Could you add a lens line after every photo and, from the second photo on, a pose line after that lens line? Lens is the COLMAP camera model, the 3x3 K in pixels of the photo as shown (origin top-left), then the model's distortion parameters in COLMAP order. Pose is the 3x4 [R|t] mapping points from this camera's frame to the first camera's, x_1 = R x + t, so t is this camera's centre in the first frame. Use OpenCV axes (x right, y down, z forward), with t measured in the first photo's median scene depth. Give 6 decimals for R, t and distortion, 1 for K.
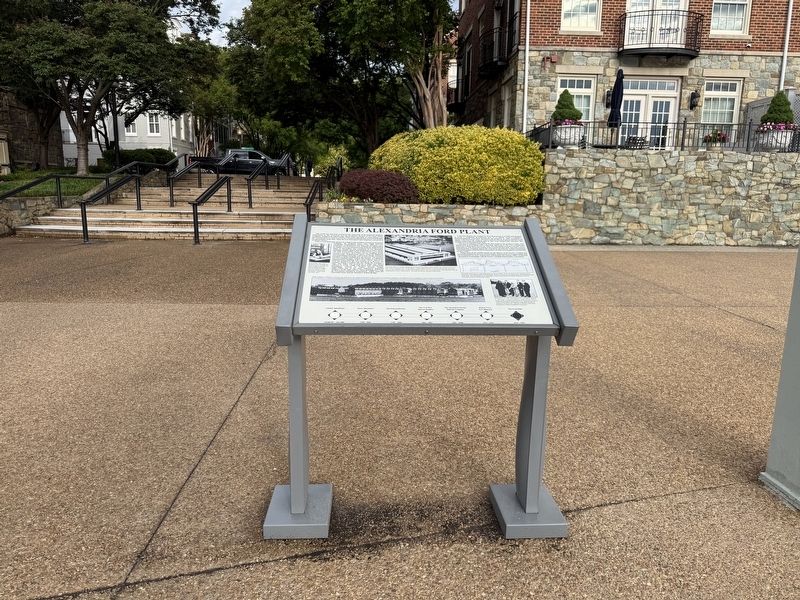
lens RADIAL K [[561.3, 0, 395.8], [0, 561.3, 298.6], [0, 0, 1]] dist [0.040784, -0.041646]
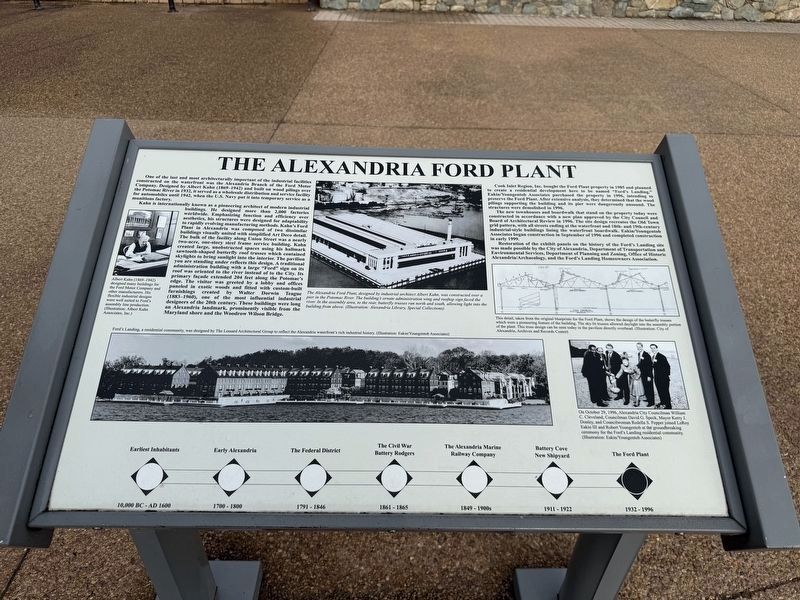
lens RADIAL K [[561.3, 0, 406.1], [0, 561.3, 302.1], [0, 0, 1]] dist [0.040784, -0.041646]
pose [[0.999267, 0.029811, -0.024035, 0.060497], [-0.018090, 0.920706, 0.389838, -0.201975], [0.033751, -0.389117, 0.920570, 0.618989]]
